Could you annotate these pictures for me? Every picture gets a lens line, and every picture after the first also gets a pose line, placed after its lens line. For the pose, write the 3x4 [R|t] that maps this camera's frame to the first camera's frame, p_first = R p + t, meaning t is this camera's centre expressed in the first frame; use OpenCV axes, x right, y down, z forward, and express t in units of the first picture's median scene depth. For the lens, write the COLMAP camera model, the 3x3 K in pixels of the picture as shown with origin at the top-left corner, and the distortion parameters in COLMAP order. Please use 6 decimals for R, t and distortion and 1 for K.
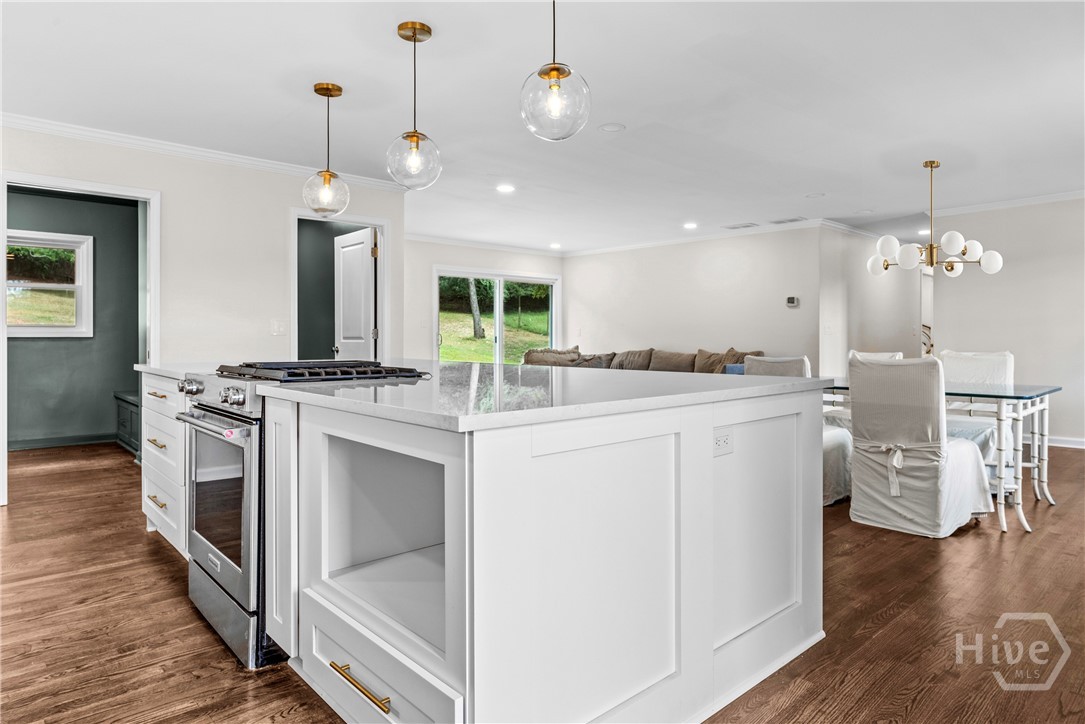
lens RADIAL K [[643.7, 0, 546.5], [0, 643.7, 336.1], [0, 0, 1]] dist [-0.005076, 0.001192]
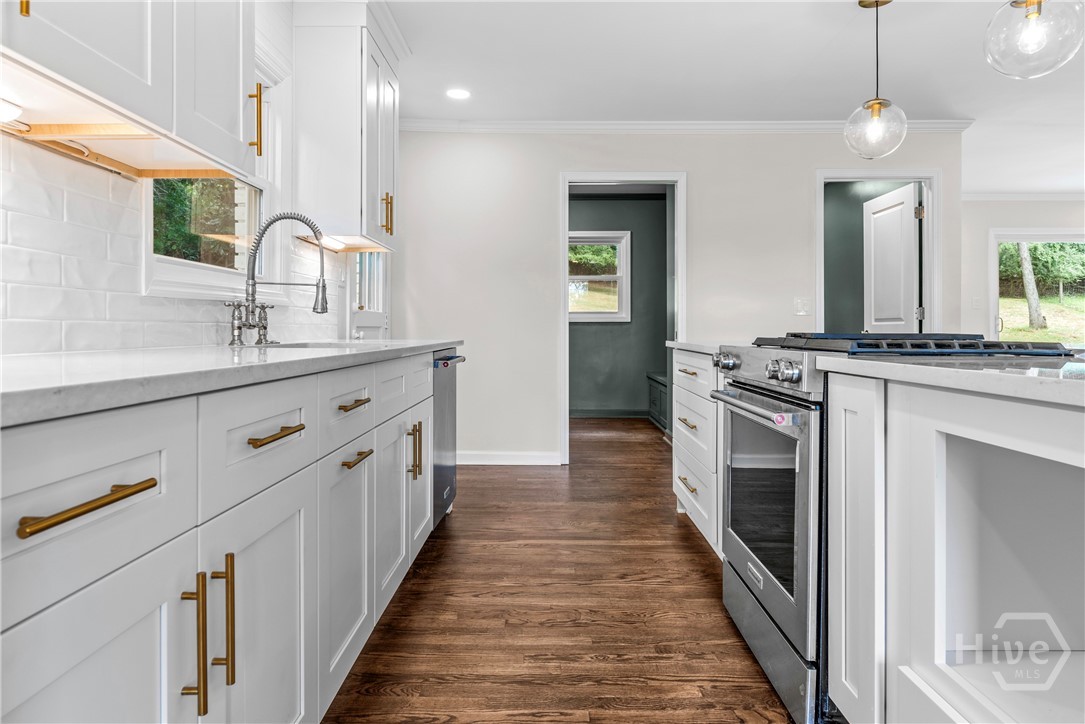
lens RADIAL K [[643.7, 0, 546.5], [0, 643.7, 336.1], [0, 0, 1]] dist [-0.005076, 0.001192]
pose [[0.736042, 0.005057, -0.676917, -0.144220], [0.001650, 0.999956, 0.009264, 0.036255], [0.676934, -0.007935, 0.736001, 0.198776]]
